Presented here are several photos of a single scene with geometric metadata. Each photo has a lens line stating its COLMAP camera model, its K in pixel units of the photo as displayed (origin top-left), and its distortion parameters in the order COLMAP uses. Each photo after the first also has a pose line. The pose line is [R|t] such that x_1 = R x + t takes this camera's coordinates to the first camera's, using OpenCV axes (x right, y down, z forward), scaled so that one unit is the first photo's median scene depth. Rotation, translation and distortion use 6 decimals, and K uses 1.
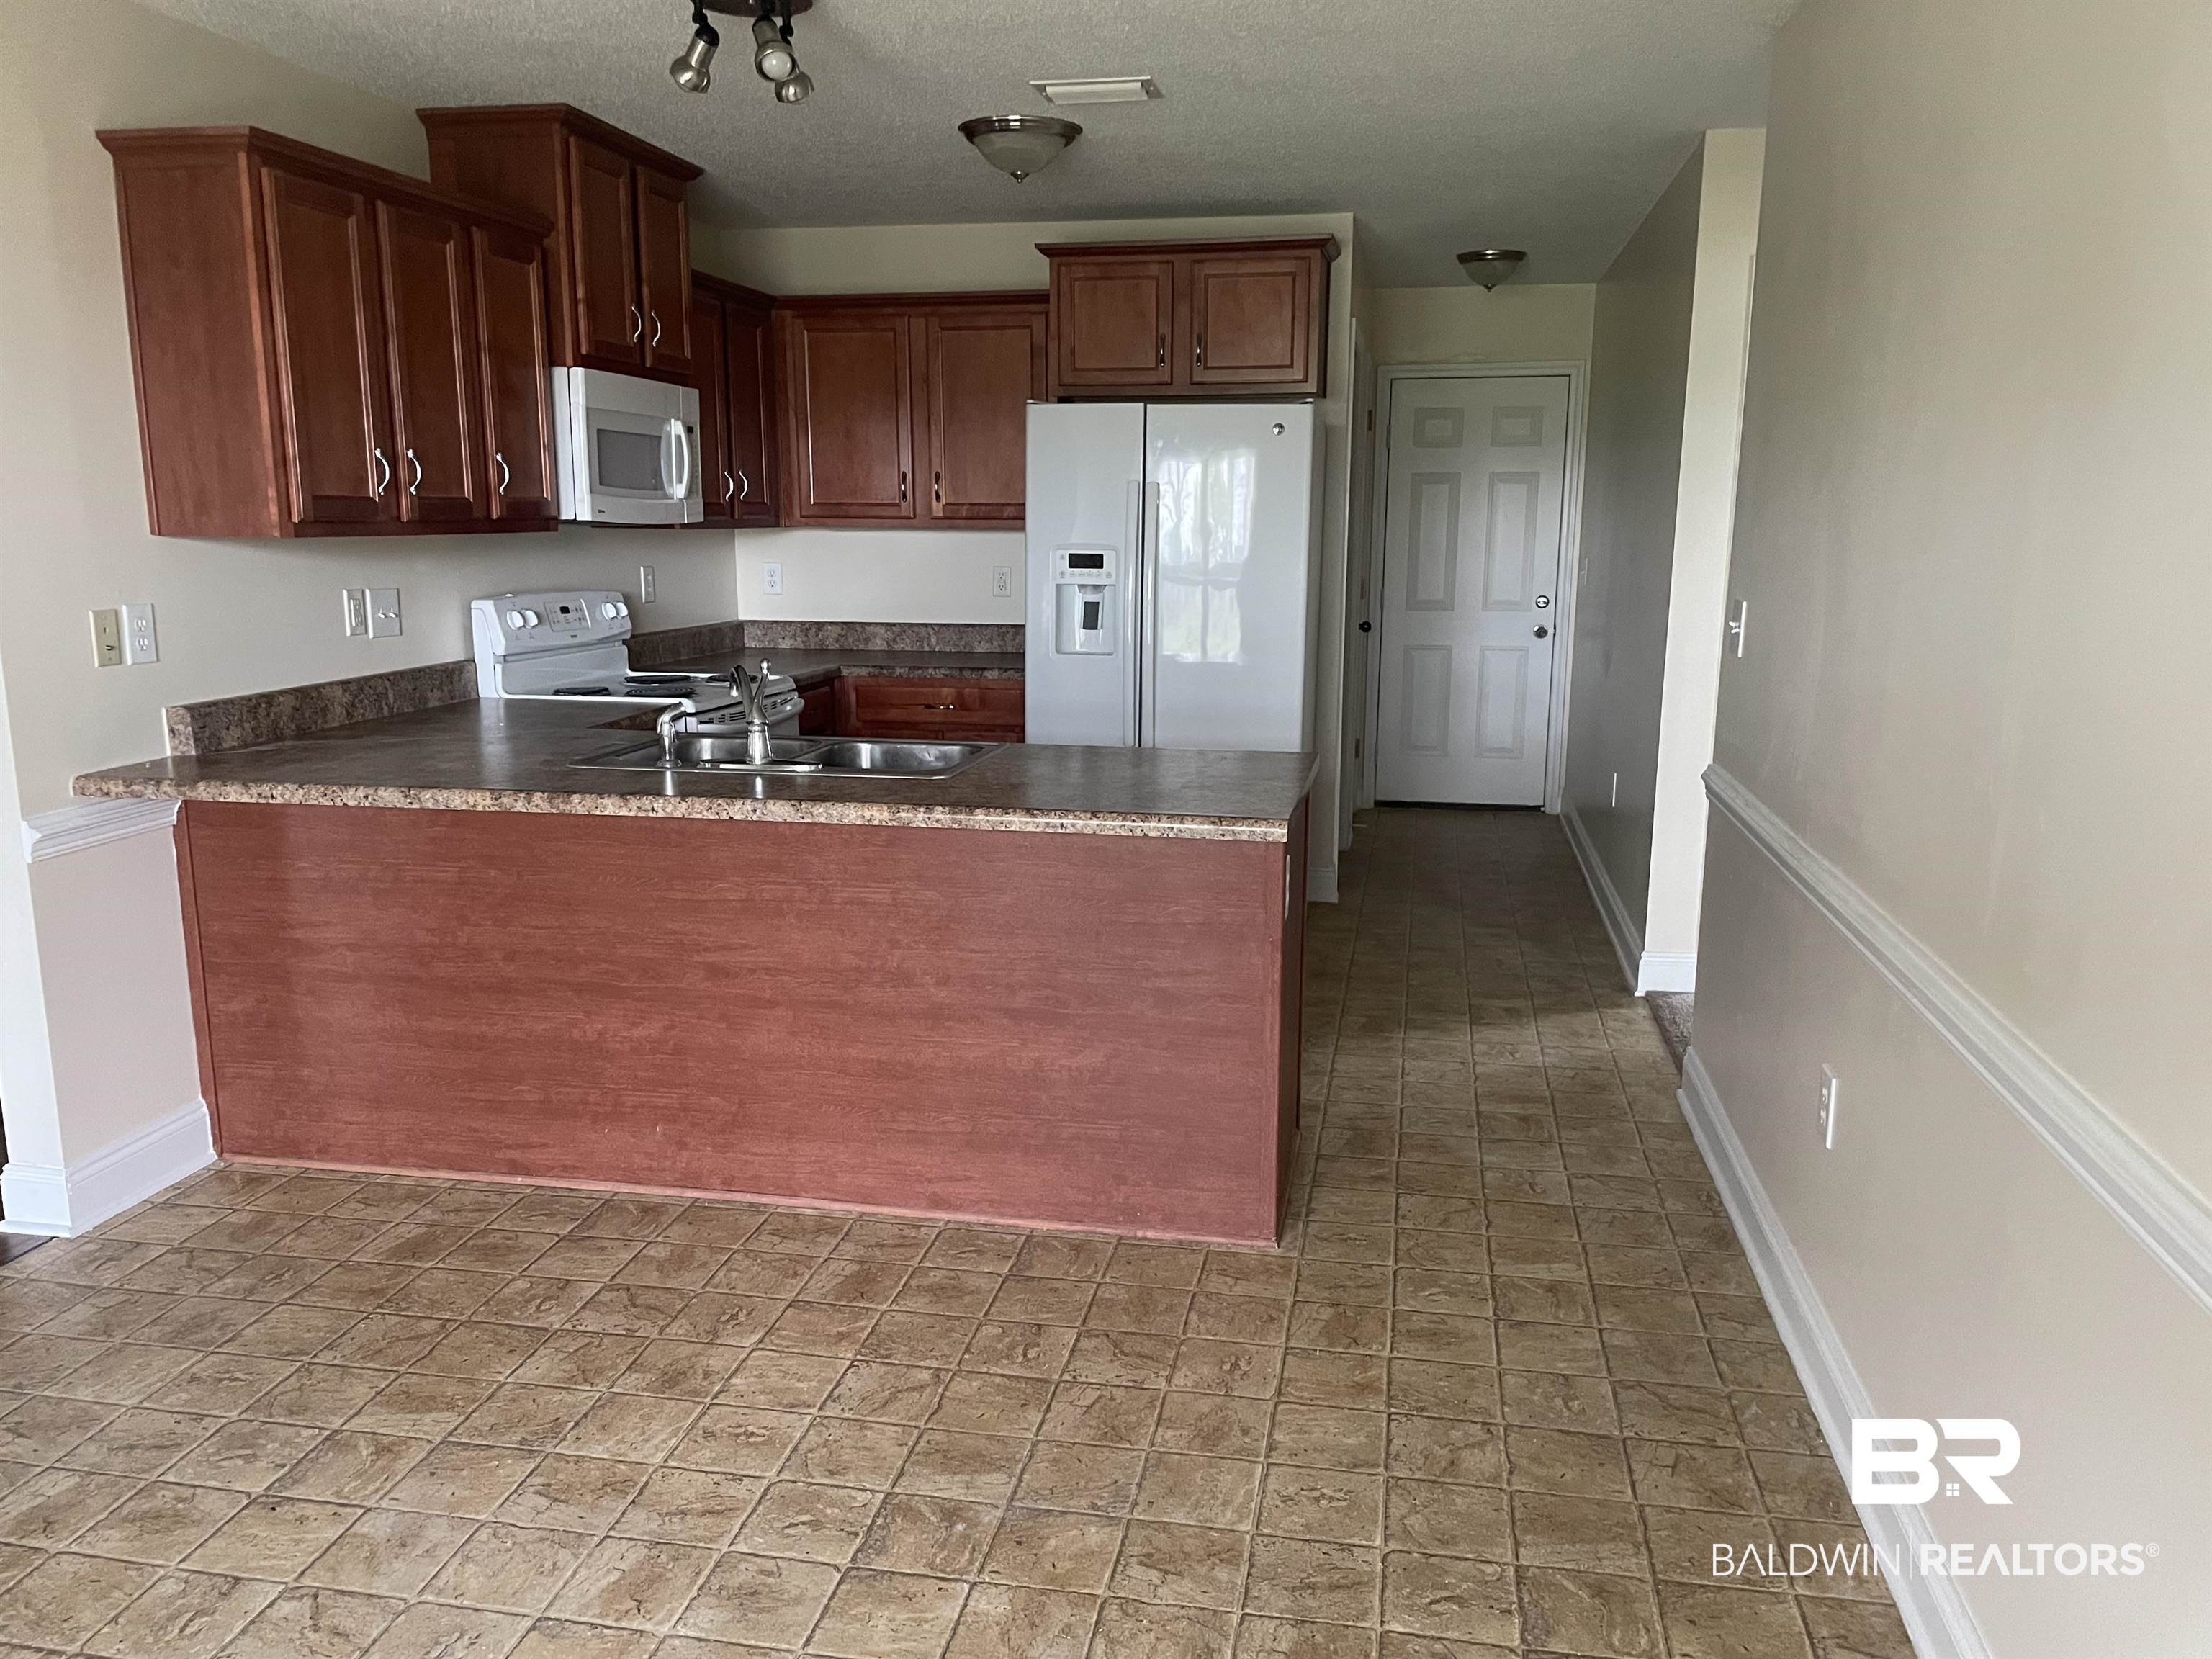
lens RADIAL K [[1683.2, 0, 1106.0], [0, 1683.2, 829.5], [0, 0, 1]] dist [0.104863, -0.122968]
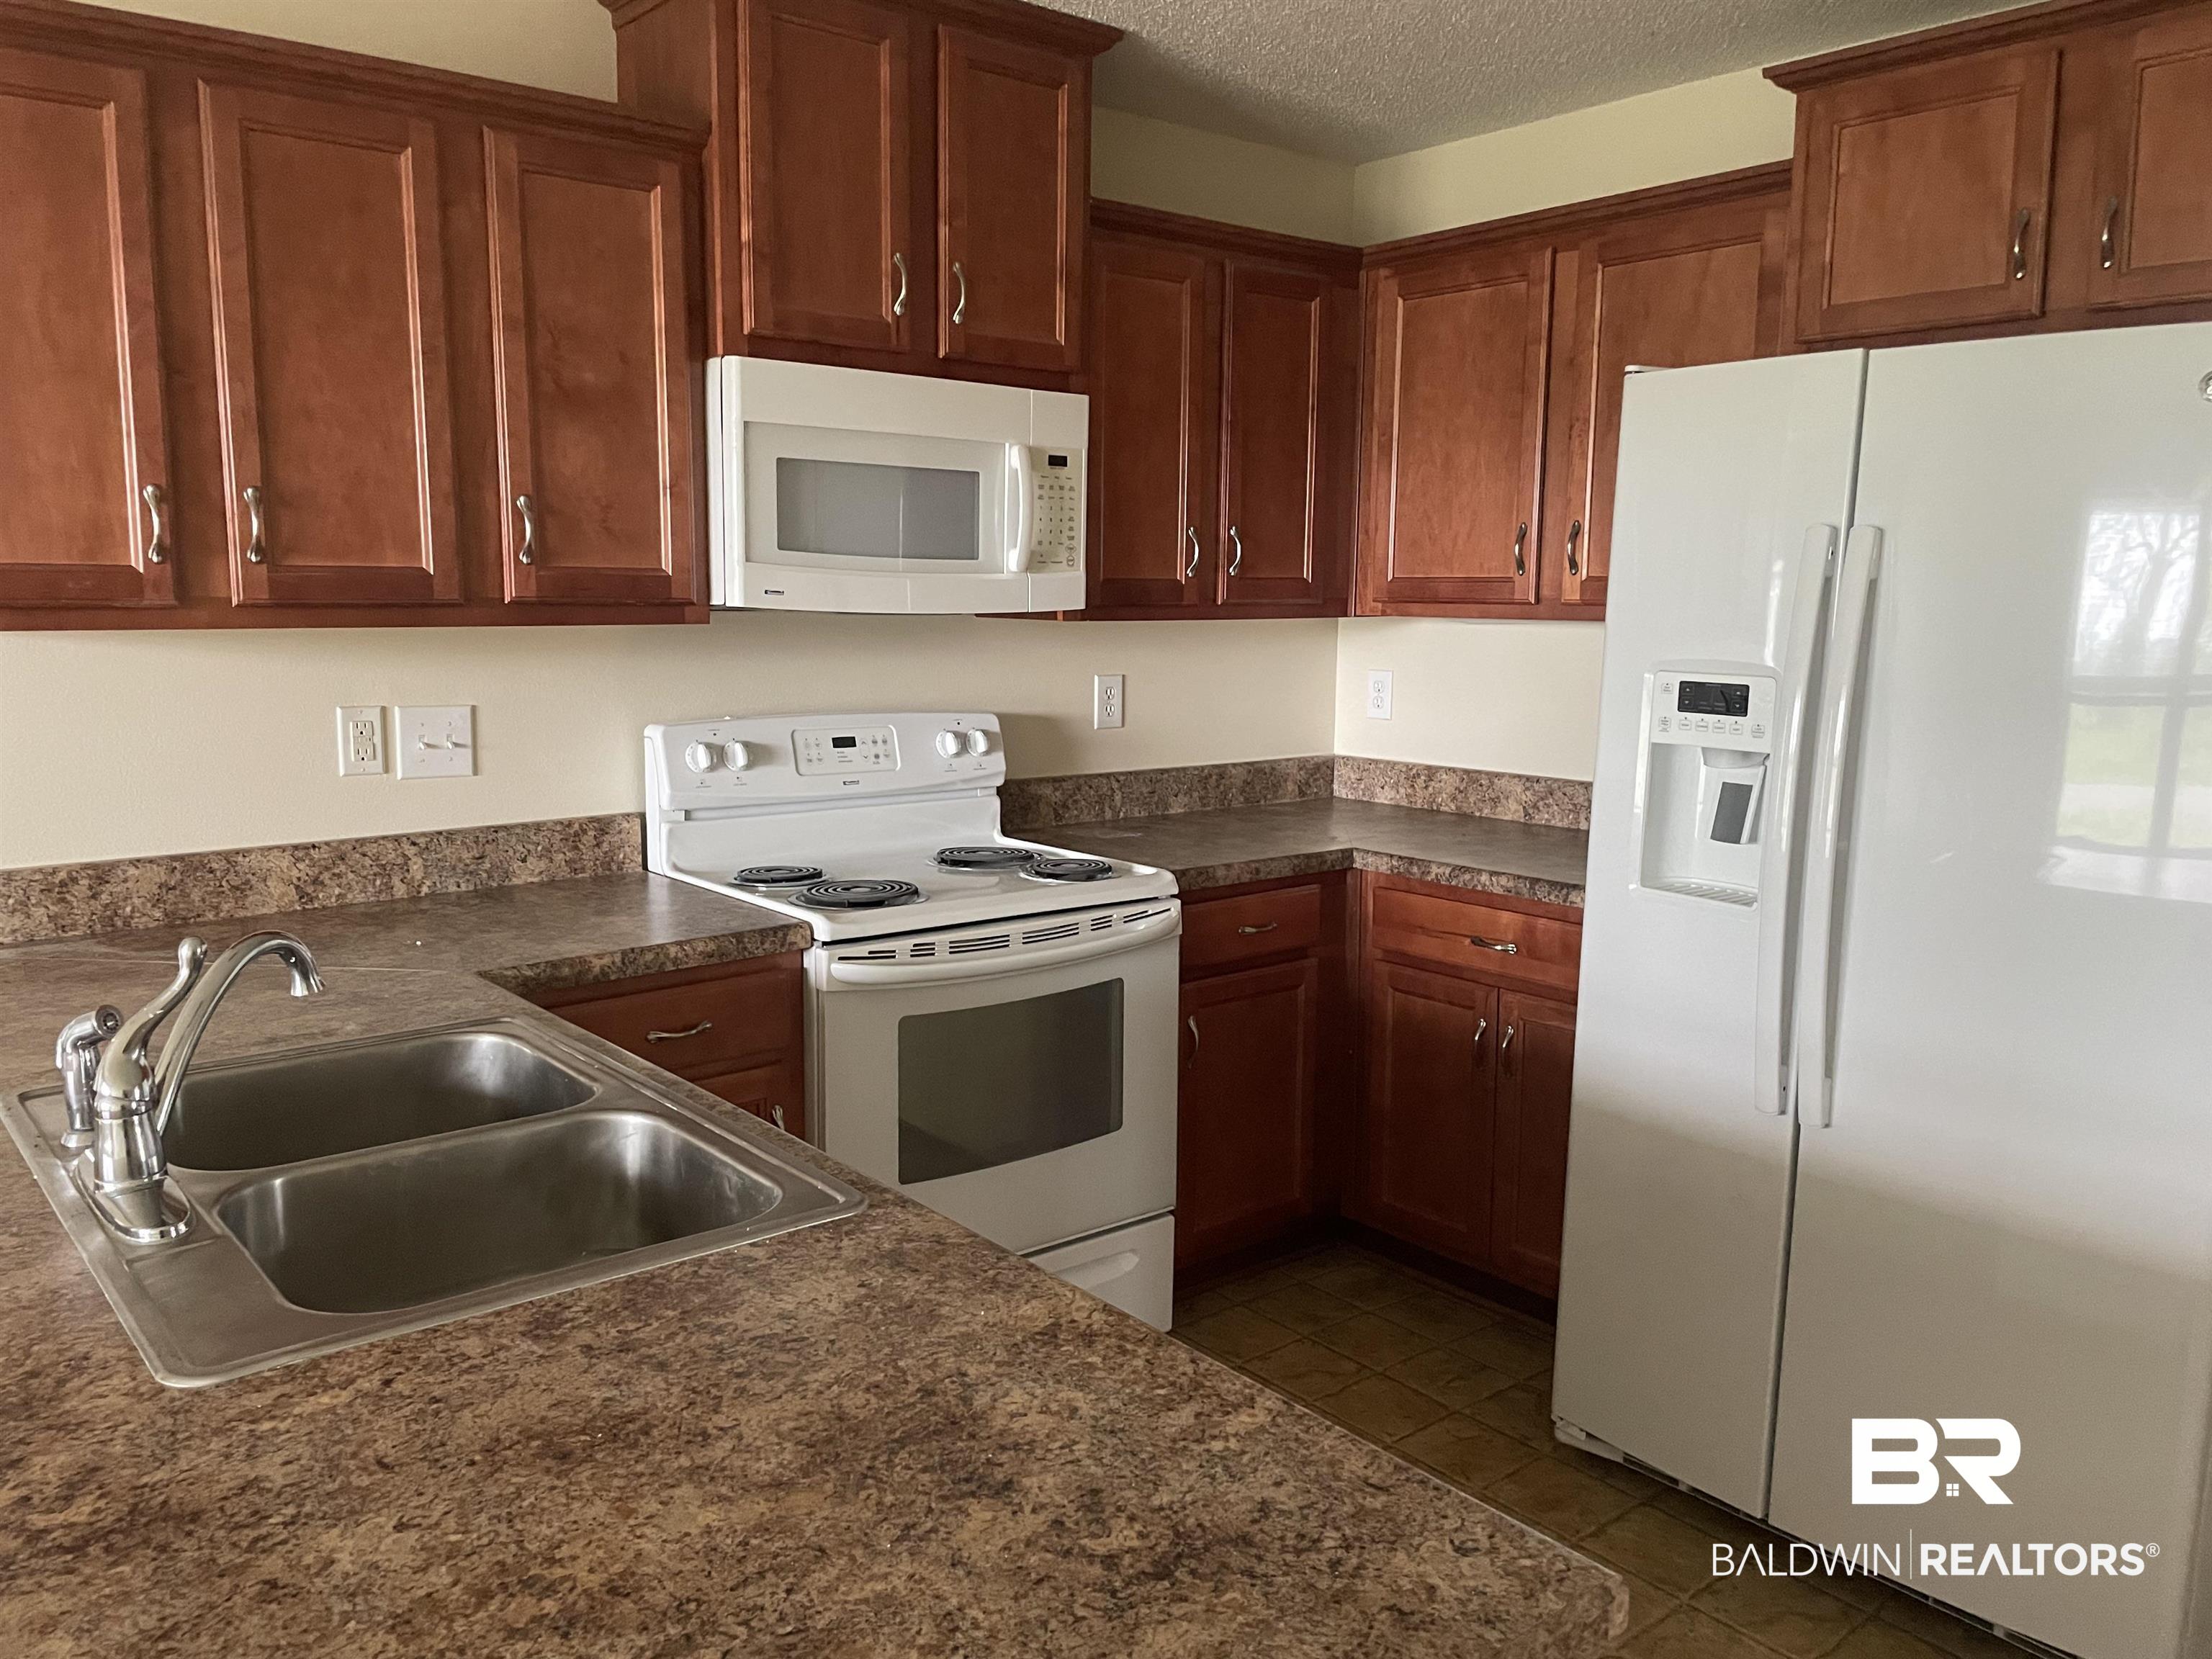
lens RADIAL K [[1627.3, 0, 1106.0], [0, 1627.3, 829.5], [0, 0, 1]] dist [0.062345, -0.094072]
pose [[0.764374, 0.099104, -0.637111, 0.148319], [-0.124914, 0.992158, 0.004467, -0.102698], [0.632557, 0.076169, 0.770759, 0.540449]]
